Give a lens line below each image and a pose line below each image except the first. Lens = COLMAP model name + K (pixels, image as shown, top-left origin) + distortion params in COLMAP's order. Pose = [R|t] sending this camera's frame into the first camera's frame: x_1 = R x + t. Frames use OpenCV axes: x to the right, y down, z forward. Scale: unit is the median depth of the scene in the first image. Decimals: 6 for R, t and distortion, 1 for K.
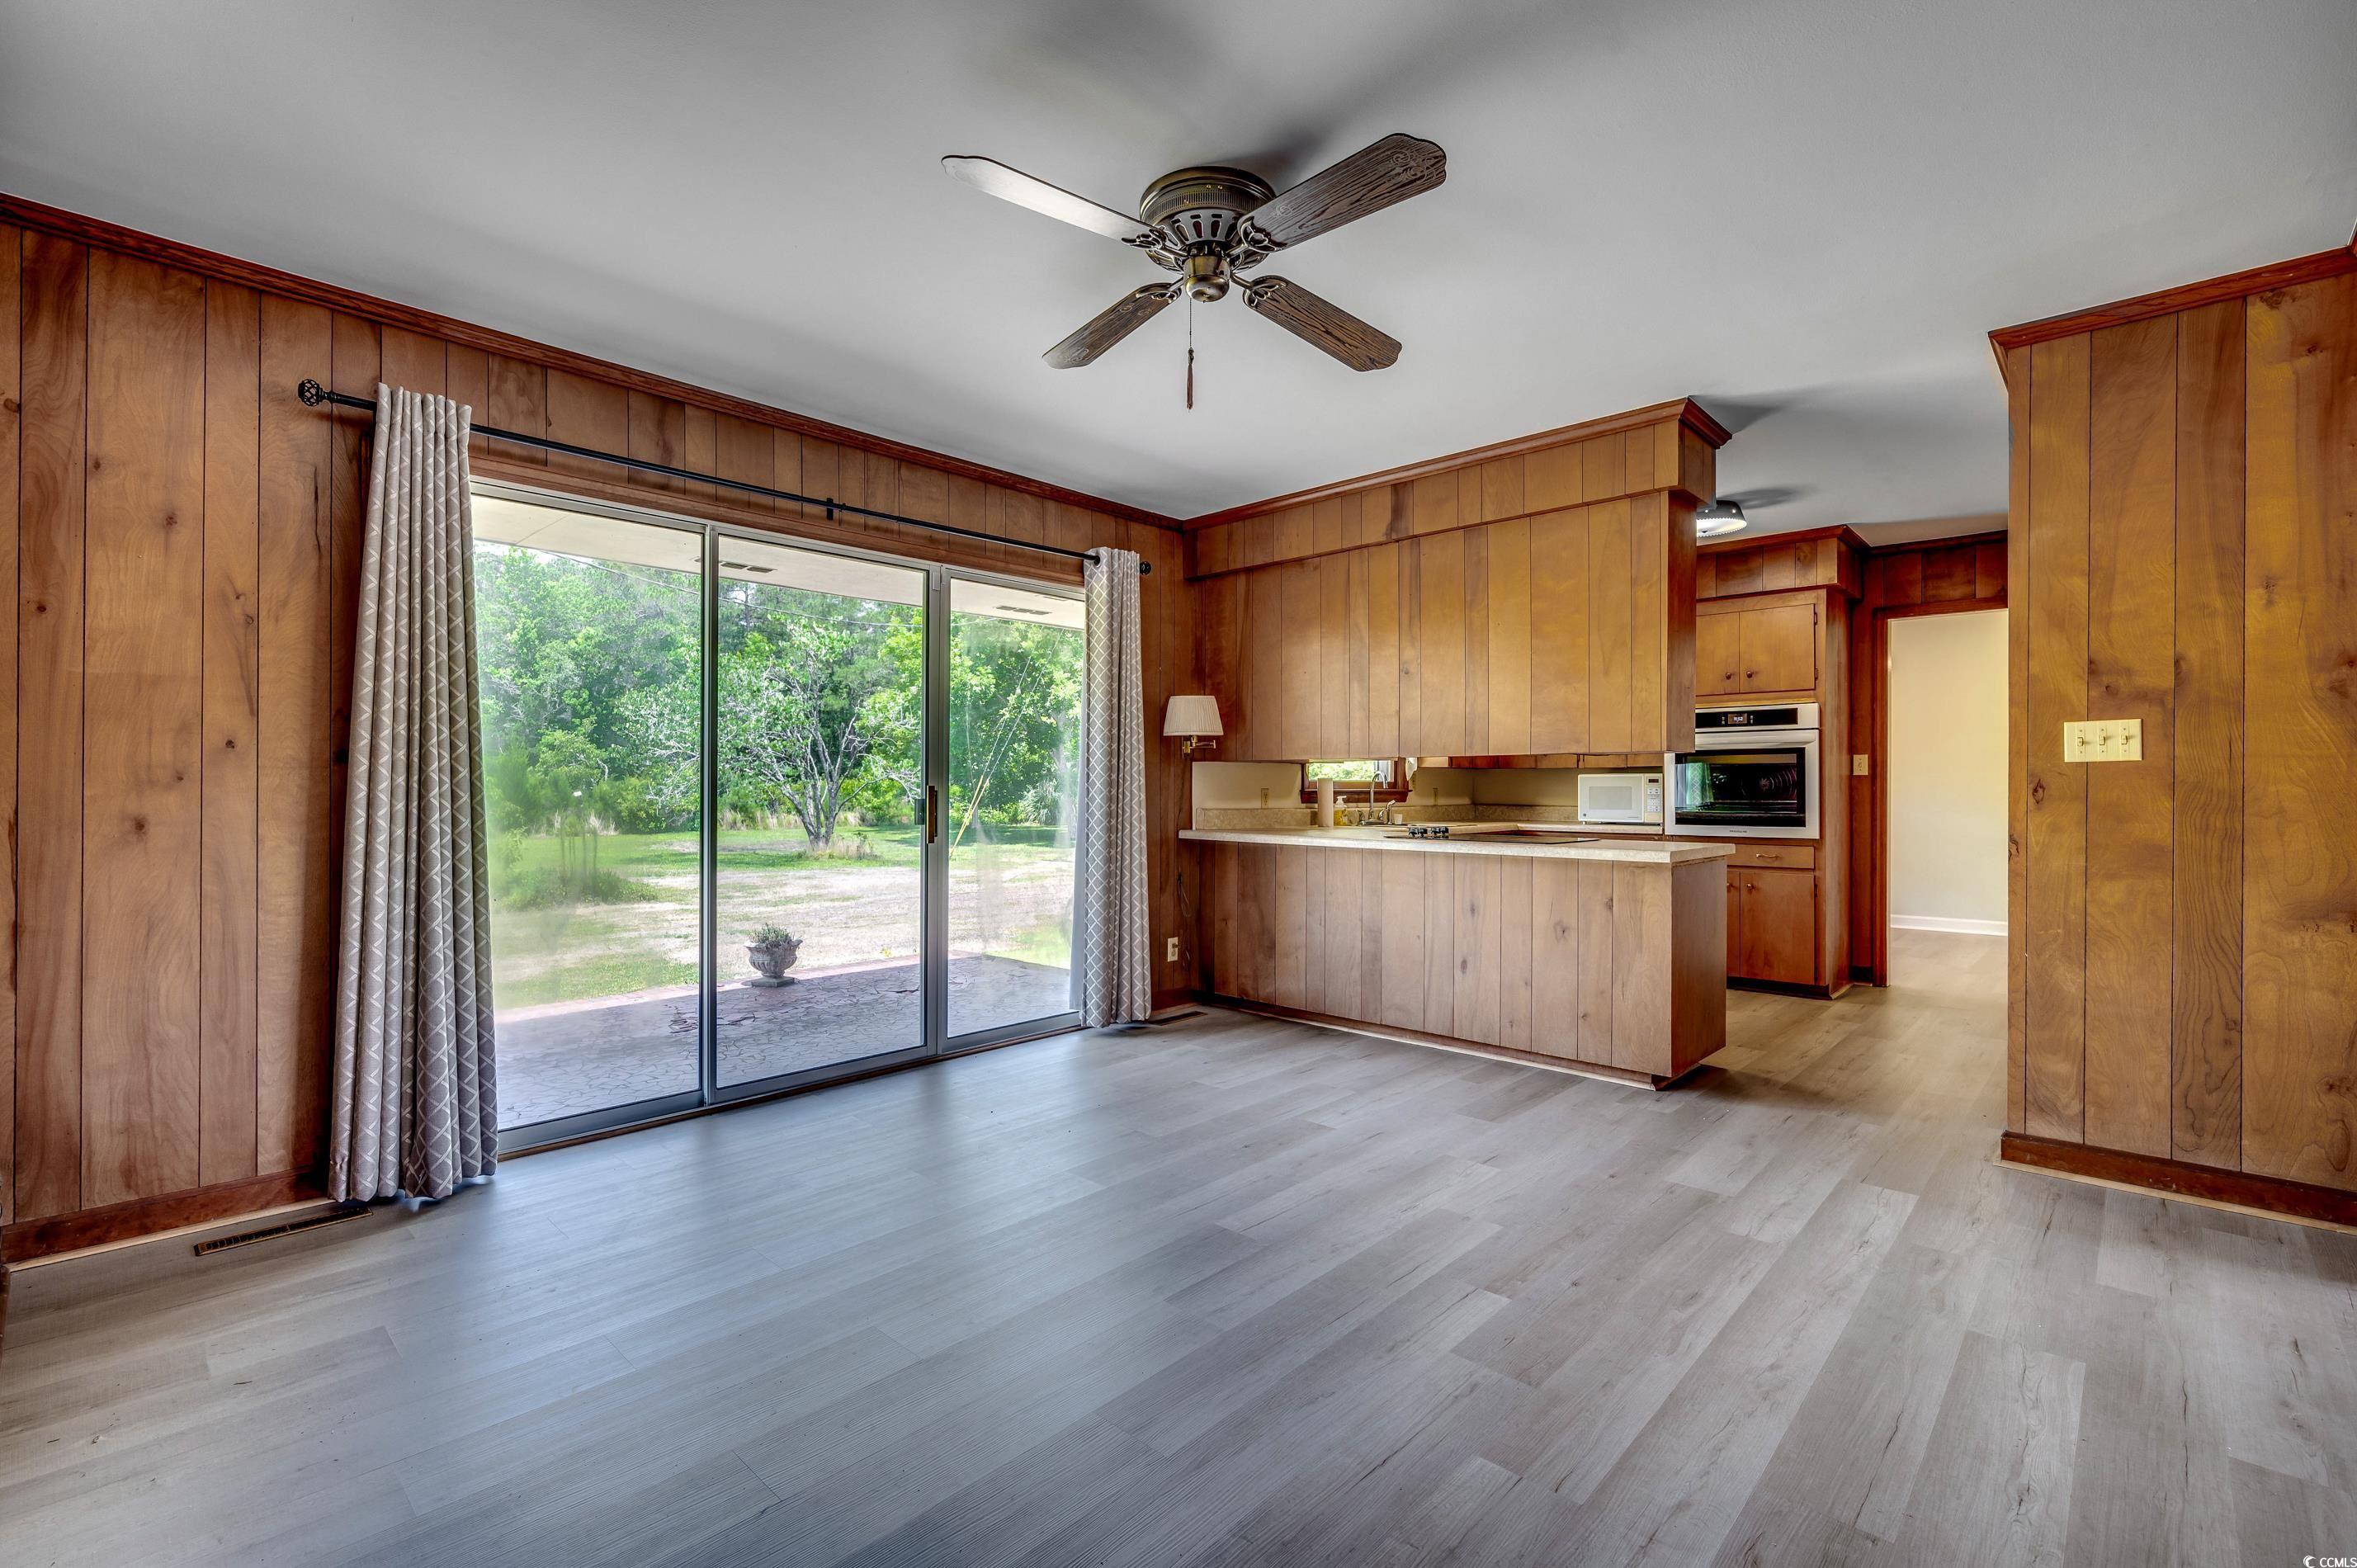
lens RADIAL K [[1035.5, 0, 1178.5], [0, 1035.5, 784.0], [0, 0, 1]] dist [0.000466, -0.000362]
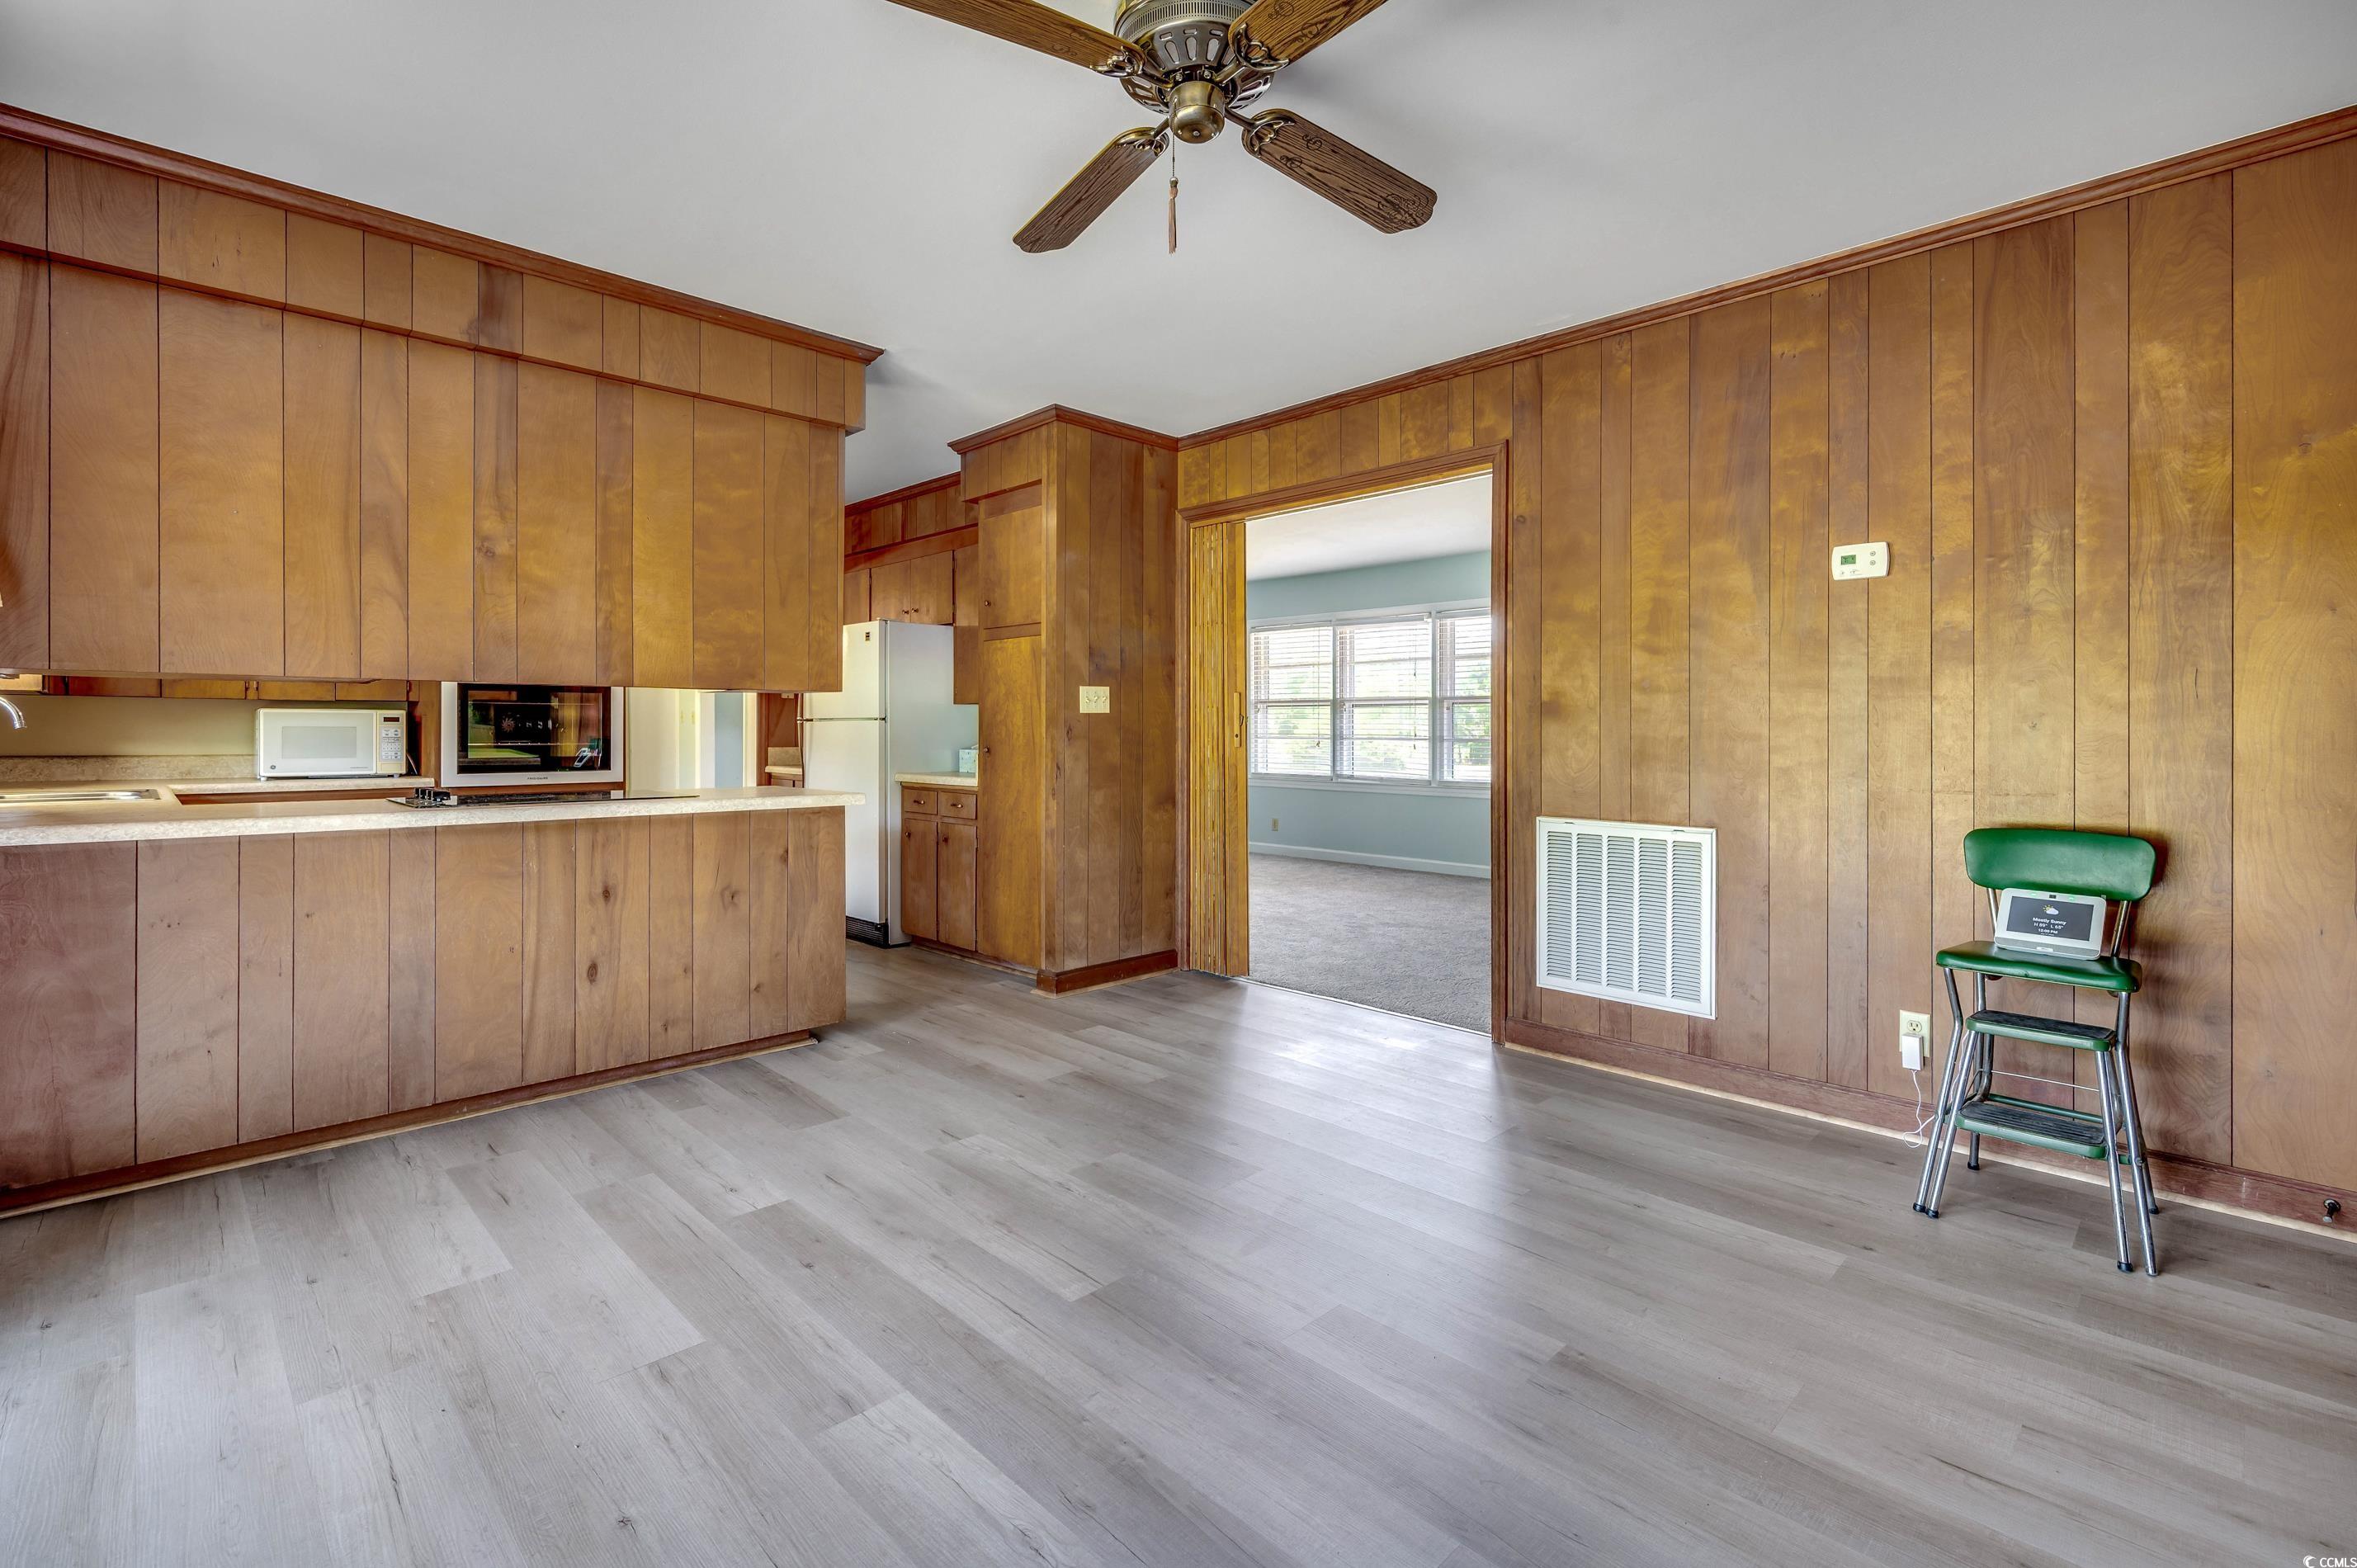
lens RADIAL K [[1062.4, 0, 1188.9], [0, 1062.4, 731.1], [0, 0, 1]] dist [0.001117, 0.000063]
pose [[0.029199, -0.000753, 0.999573, -0.541458], [-0.005940, 0.999982, 0.000927, 0.002197], [-0.999556, -0.005965, 0.029194, 0.650991]]
